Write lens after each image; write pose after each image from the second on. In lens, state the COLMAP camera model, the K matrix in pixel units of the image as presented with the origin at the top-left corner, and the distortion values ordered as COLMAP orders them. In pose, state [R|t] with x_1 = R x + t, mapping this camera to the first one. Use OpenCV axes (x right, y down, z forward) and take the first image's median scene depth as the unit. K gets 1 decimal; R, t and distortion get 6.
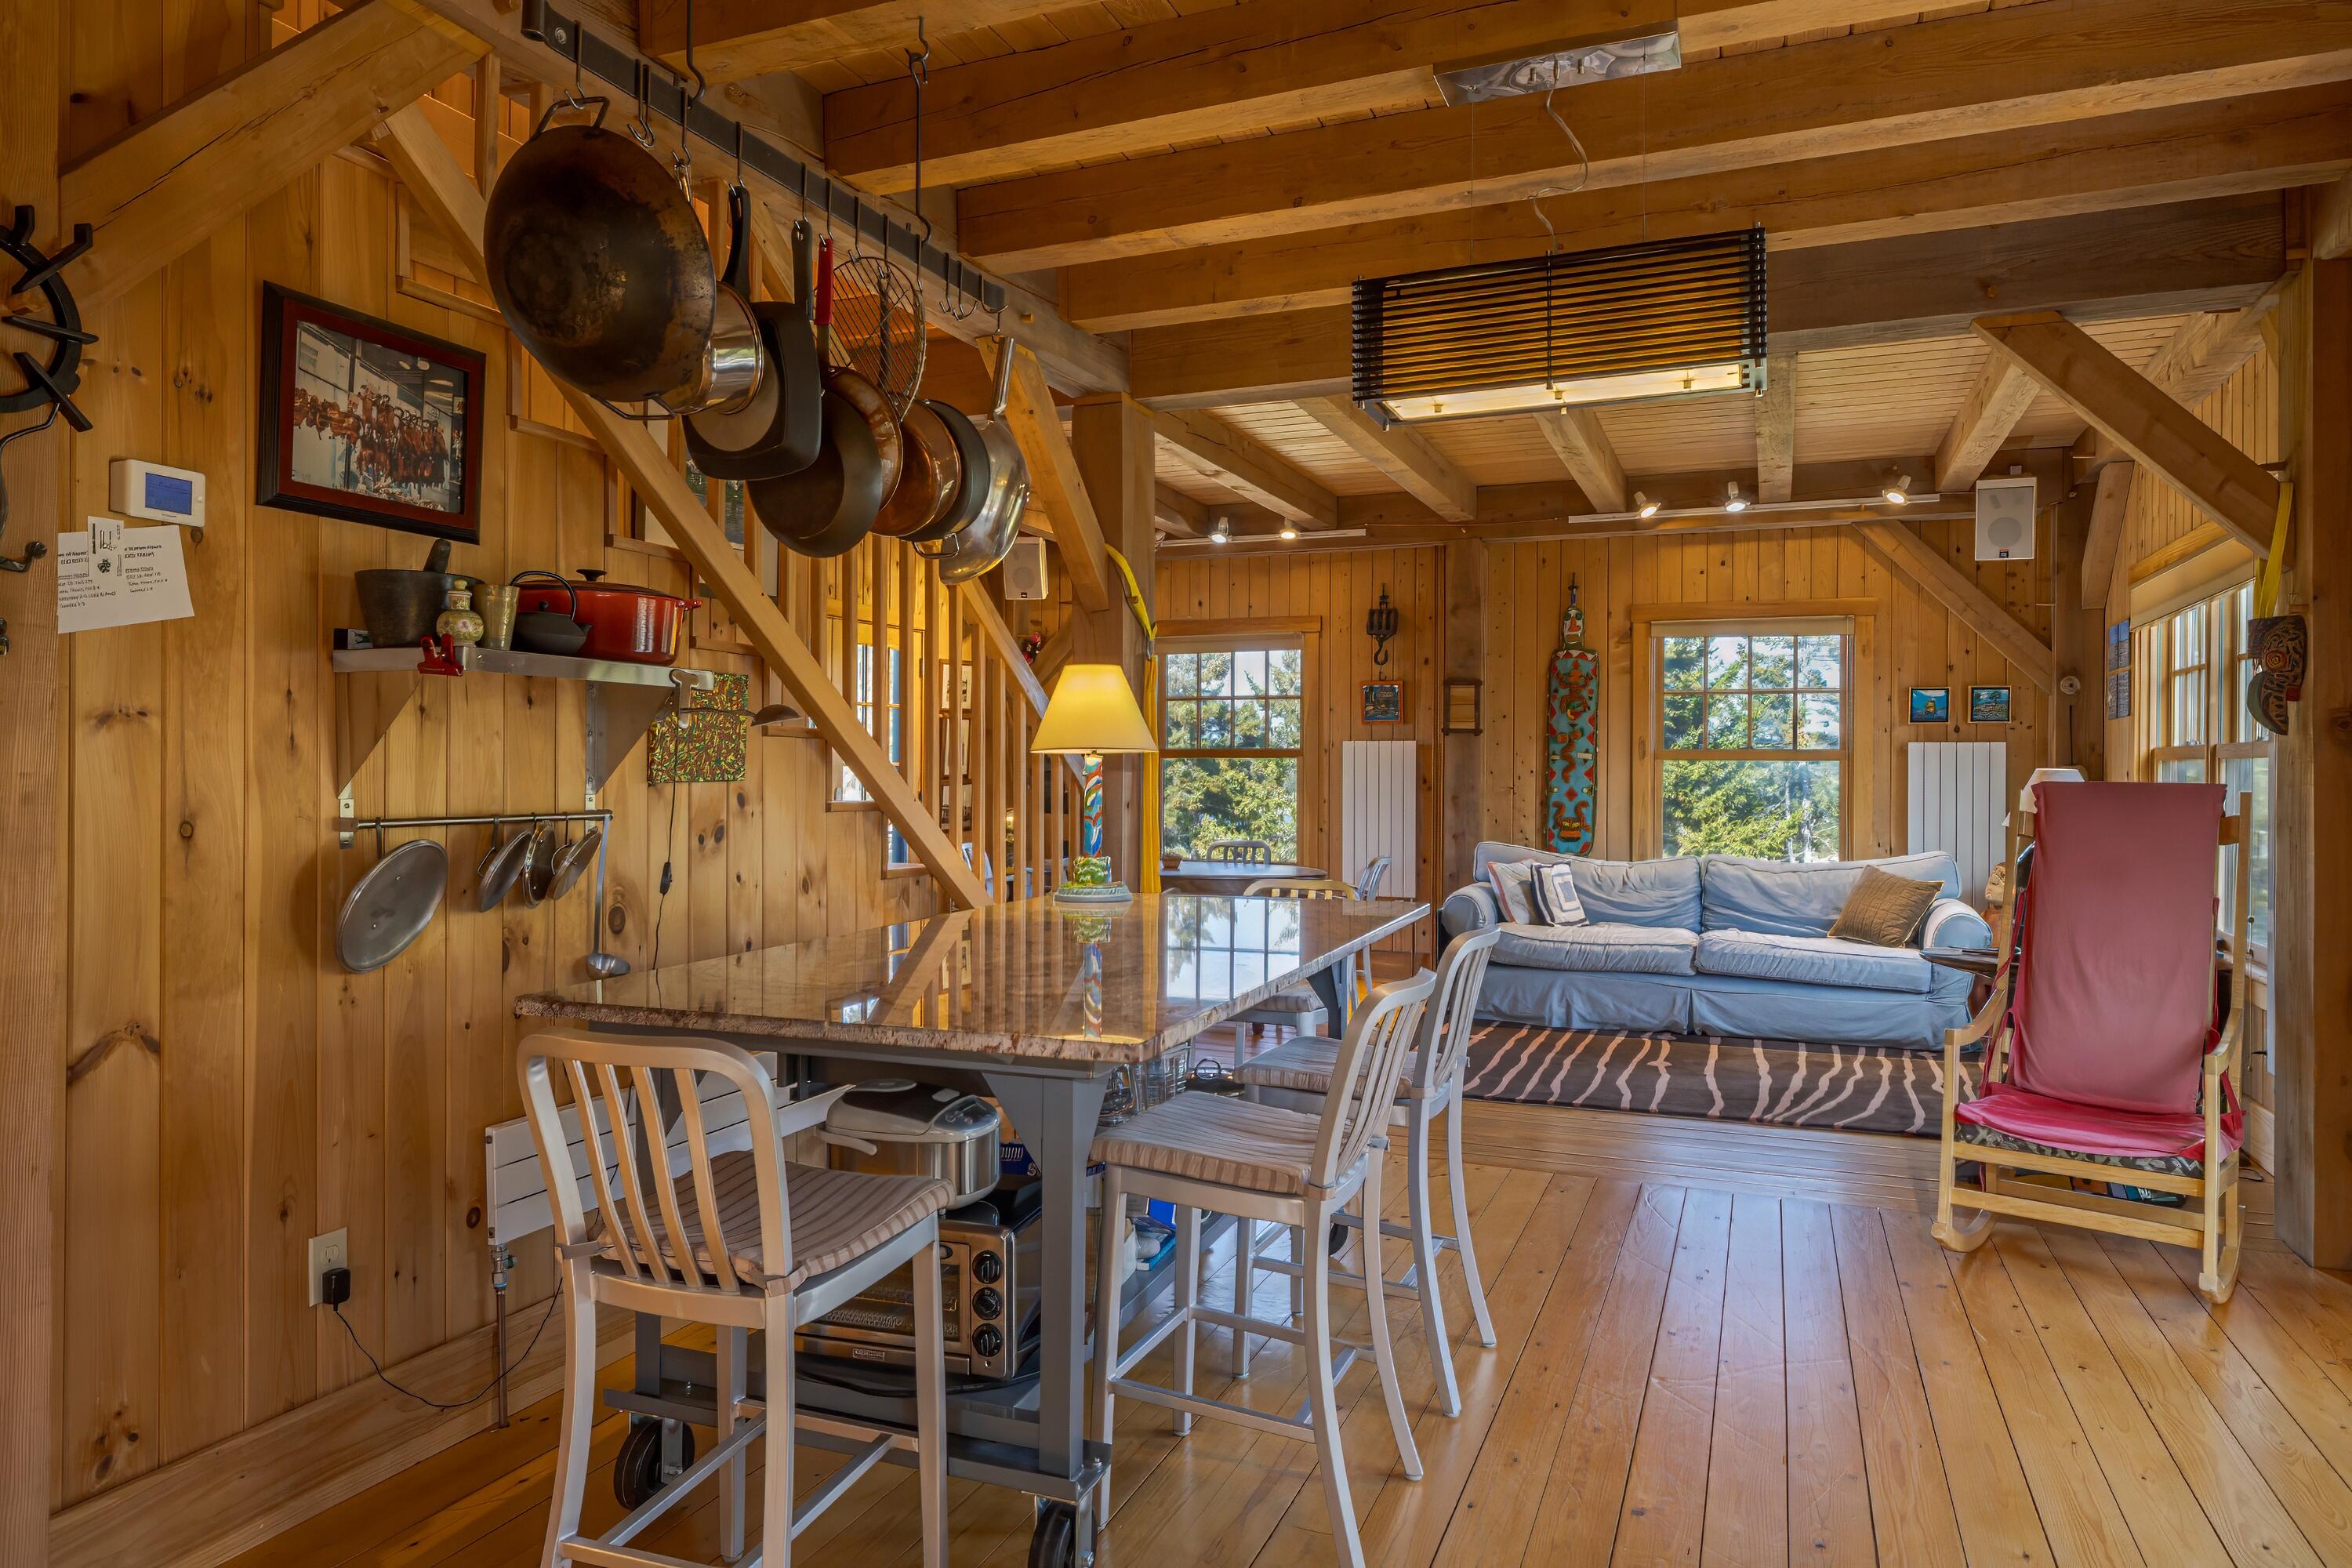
lens RADIAL K [[1440.0, 0, 1174.5], [0, 1440.0, 790.8], [0, 0, 1]] dist [-0.000896, 0.000594]
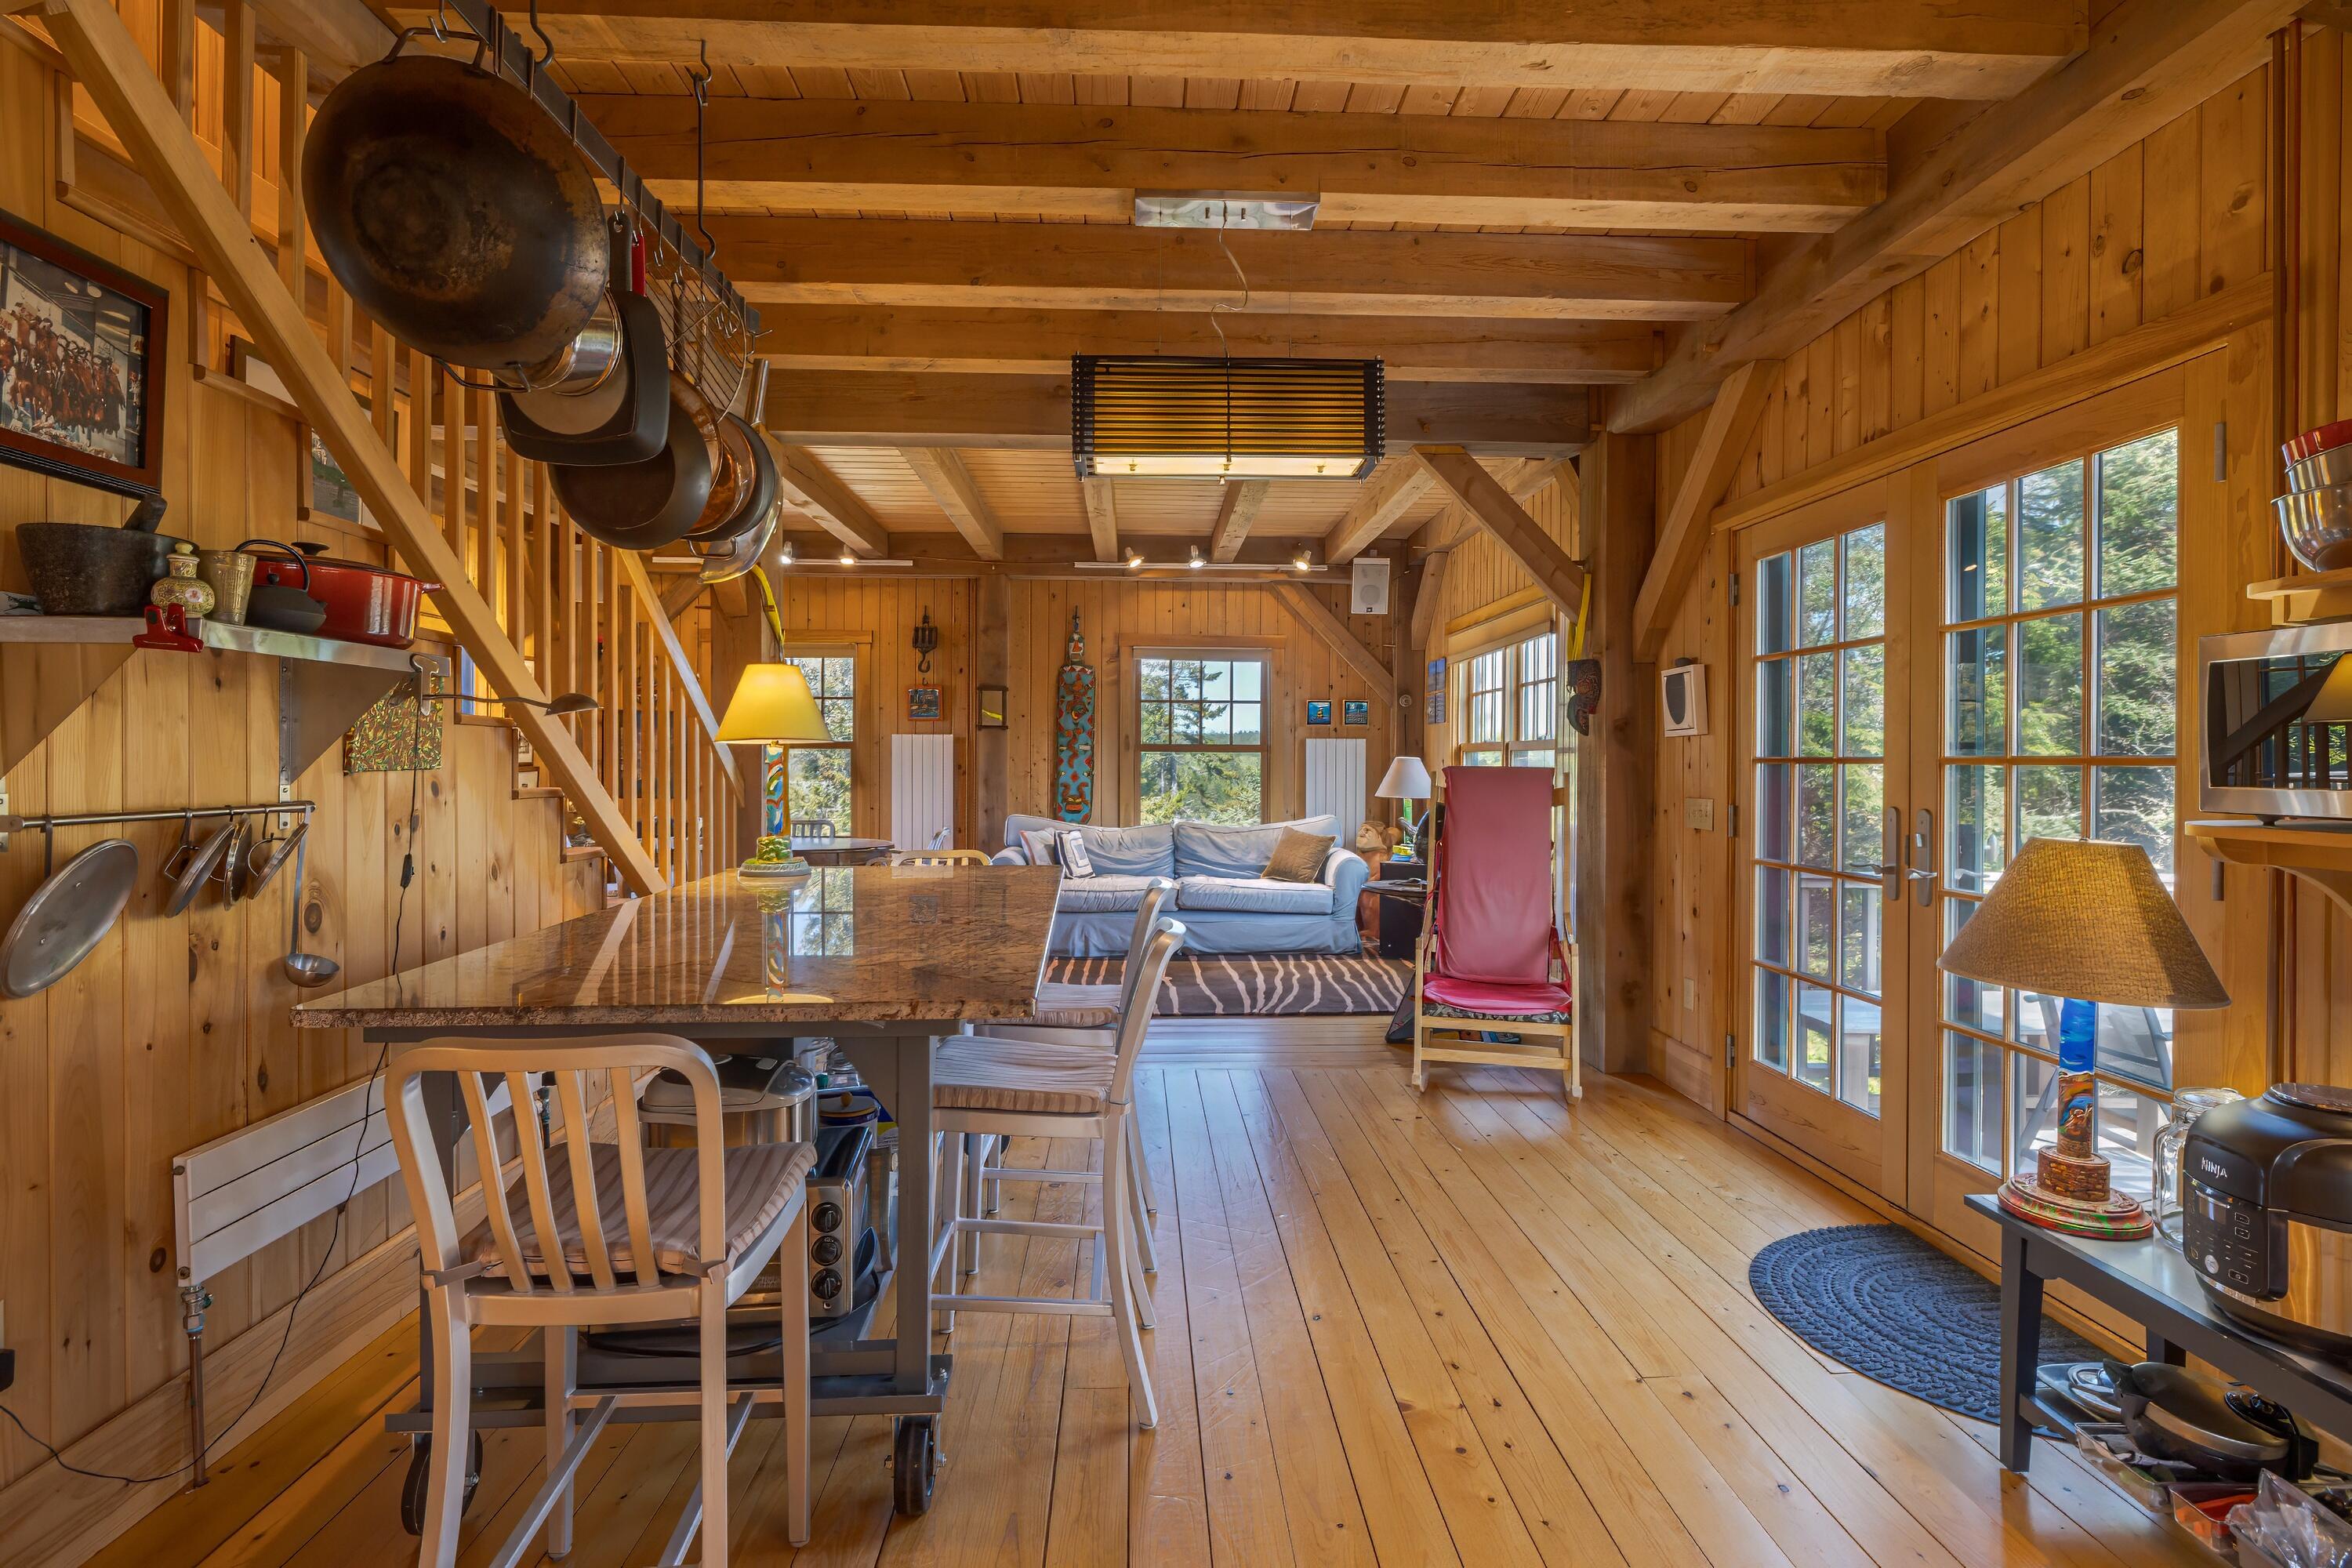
lens RADIAL K [[1134.5, 0, 1176.0], [0, 1134.5, 784.0], [0, 0, 1]] dist [0.000264, 0.000489]
pose [[0.907154, -0.009852, 0.420684, -0.167735], [0.006329, 0.999932, 0.009770, -0.001253], [-0.420752, -0.006201, 0.907155, 0.078780]]
